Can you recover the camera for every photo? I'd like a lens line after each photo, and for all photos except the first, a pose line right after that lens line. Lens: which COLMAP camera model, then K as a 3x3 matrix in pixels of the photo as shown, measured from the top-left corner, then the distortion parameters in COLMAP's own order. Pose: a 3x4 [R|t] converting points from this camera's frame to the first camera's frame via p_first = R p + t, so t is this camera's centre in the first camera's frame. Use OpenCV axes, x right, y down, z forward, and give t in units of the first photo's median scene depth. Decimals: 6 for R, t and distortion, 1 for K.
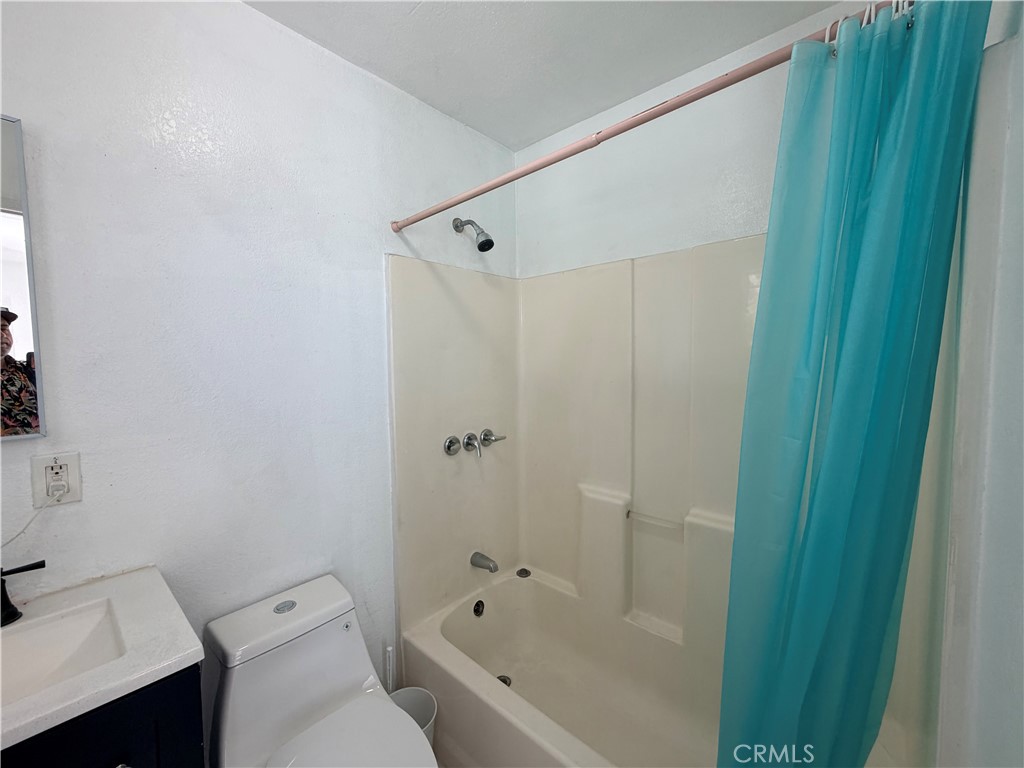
lens RADIAL K [[407.4, 0, 510.0], [0, 407.4, 381.8], [0, 0, 1]] dist [-0.000214, 0.000692]
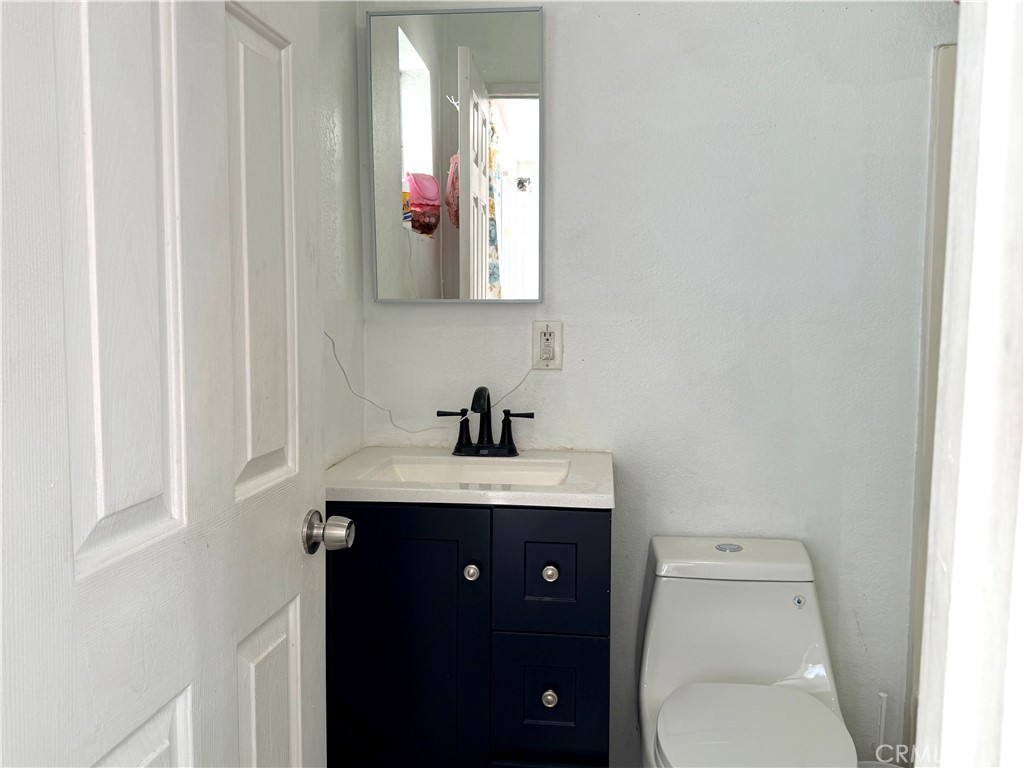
lens RADIAL K [[836.1, 0, 512.0], [0, 836.1, 384.0], [0, 0, 1]] dist [0.107602, -0.215809]
pose [[0.563883, 0.080905, -0.821882, 0.388282], [-0.051144, 0.996701, 0.063025, 0.124915], [0.824269, 0.006496, 0.566161, -0.189356]]
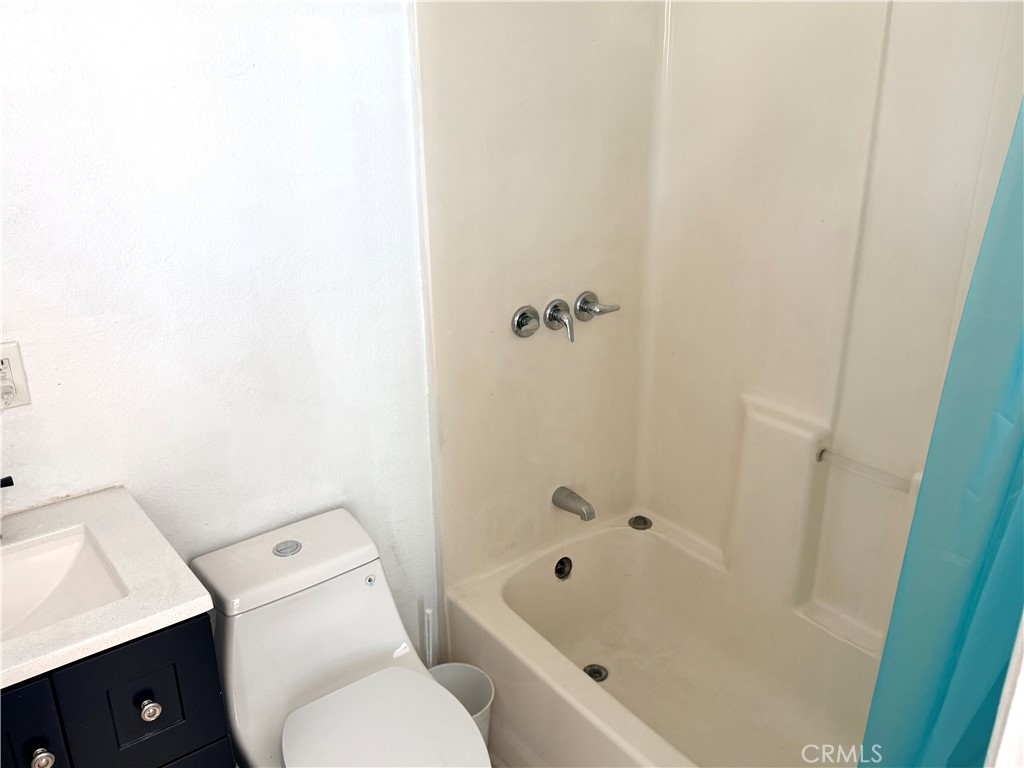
lens RADIAL K [[840.5, 0, 519.6], [0, 840.5, 370.1], [0, 0, 1]] dist [0.121943, -0.214440]
pose [[0.984248, 0.065719, -0.164125, 0.062940], [-0.013835, 0.954127, 0.299082, -0.159718], [0.176251, -0.292100, 0.940007, -0.196569]]
